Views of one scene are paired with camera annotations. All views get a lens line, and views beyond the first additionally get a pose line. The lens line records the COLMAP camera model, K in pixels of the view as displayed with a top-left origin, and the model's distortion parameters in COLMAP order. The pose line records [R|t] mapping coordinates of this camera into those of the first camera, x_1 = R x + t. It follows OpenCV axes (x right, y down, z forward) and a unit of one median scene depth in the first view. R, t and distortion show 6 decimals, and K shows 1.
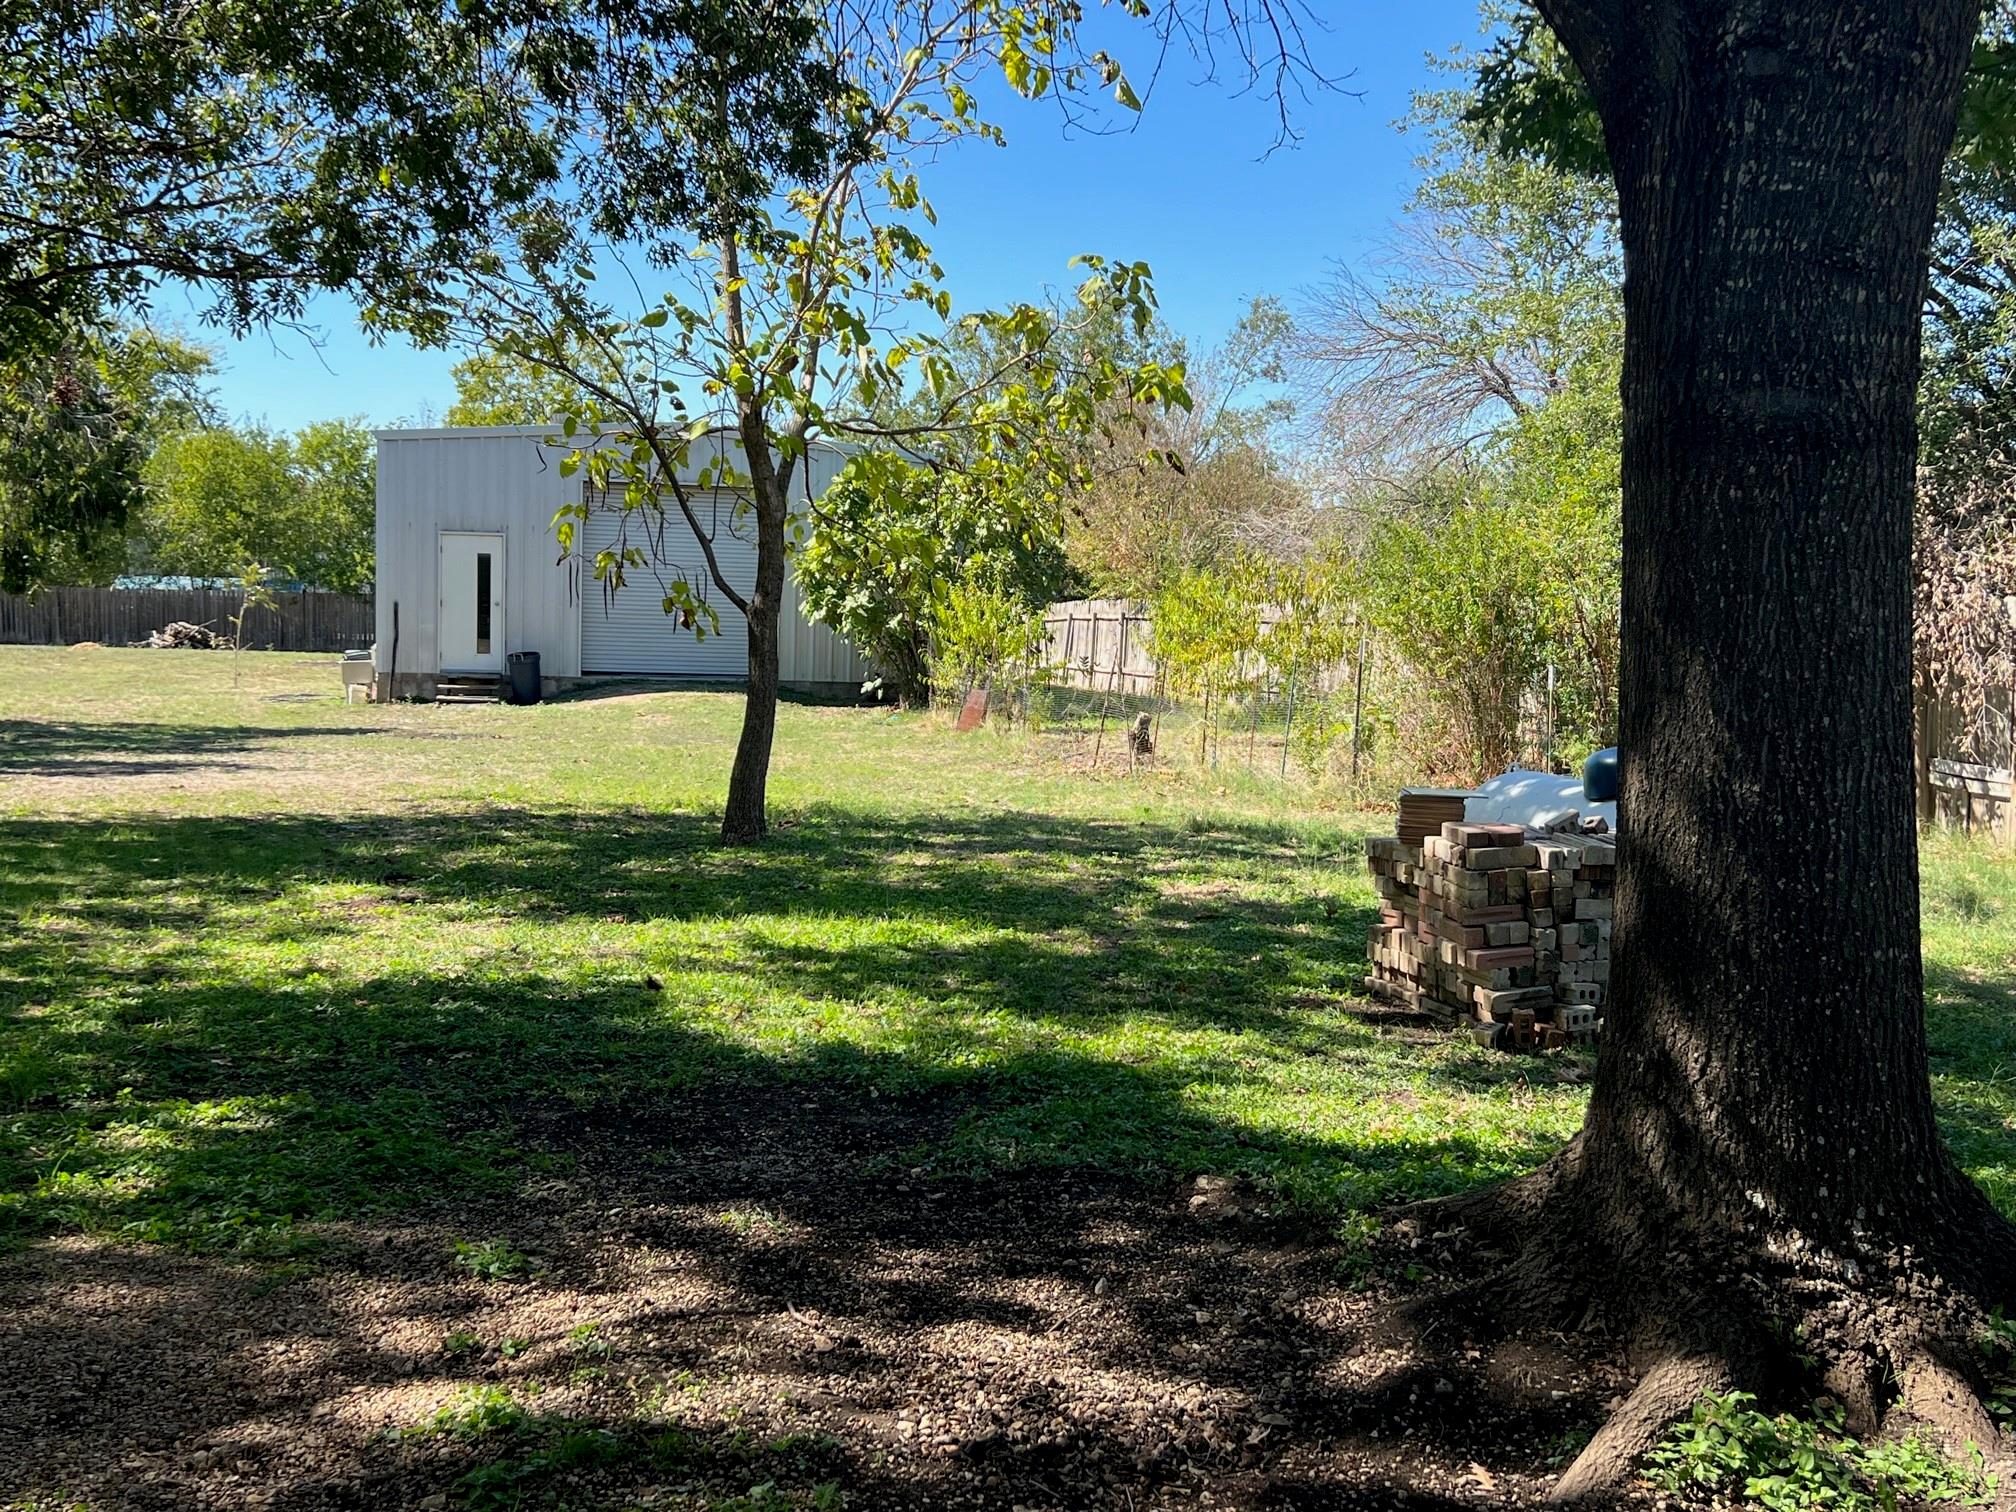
lens RADIAL K [[2163.1, 0, 1041.2], [0, 2163.1, 757.1], [0, 0, 1]] dist [0.059128, 0.002184]
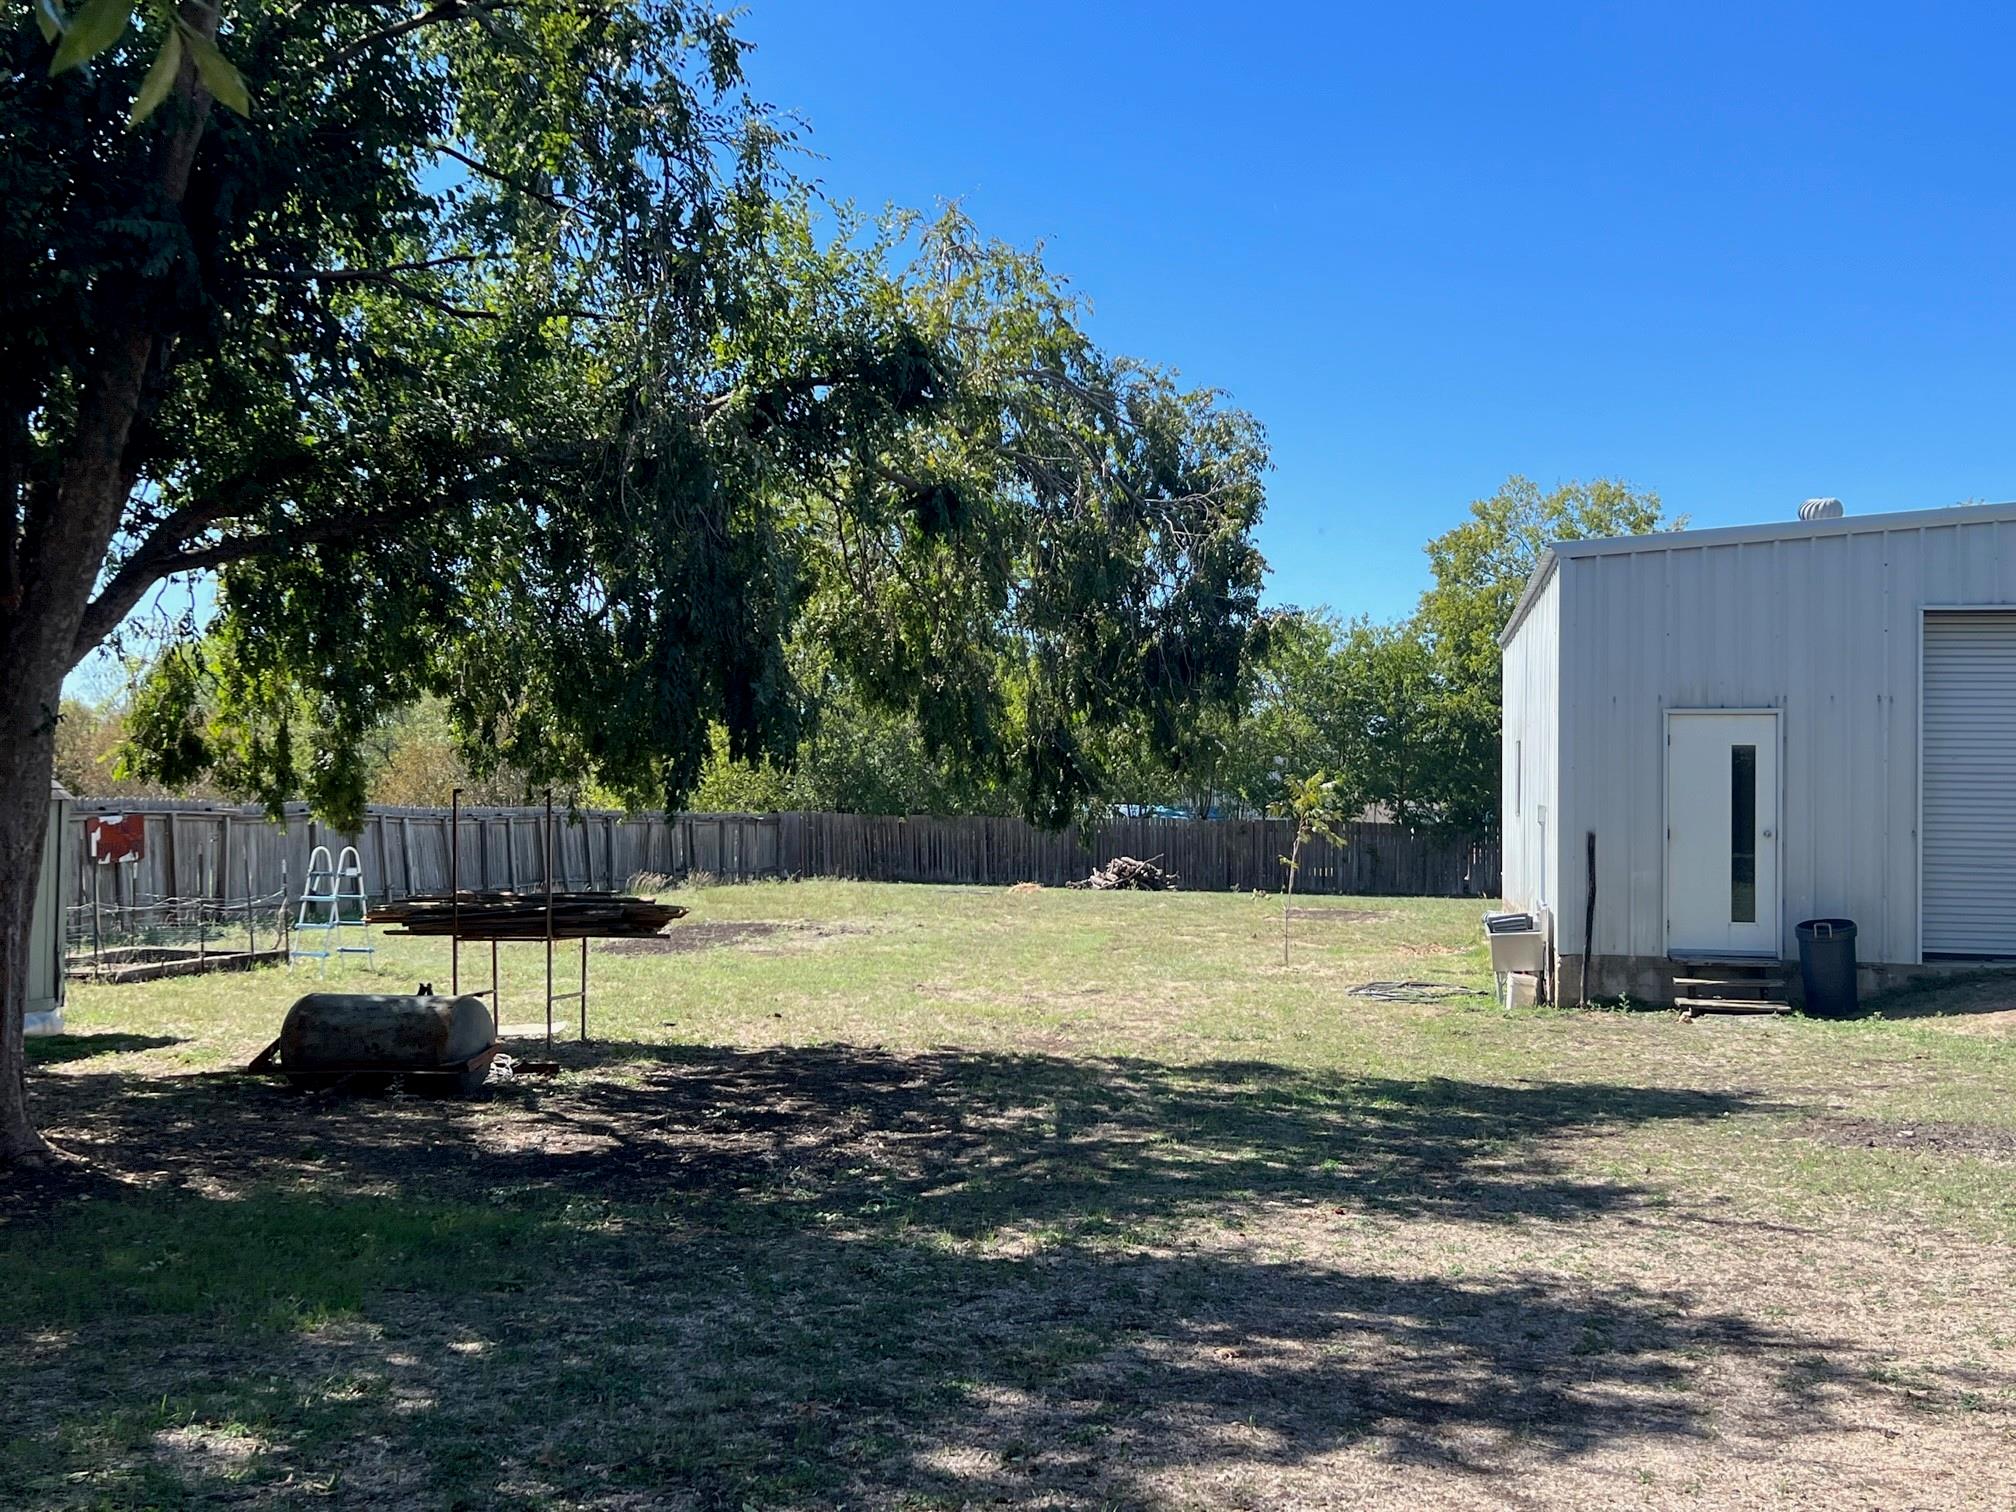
lens RADIAL K [[2163.1, 0, 1041.2], [0, 2163.1, 757.1], [0, 0, 1]] dist [0.059128, 0.002184]
pose [[0.928951, -0.023258, -0.369470, -0.216830], [-0.014905, 0.994866, -0.100101, -0.030901], [0.369901, 0.098496, 0.923835, 0.404170]]
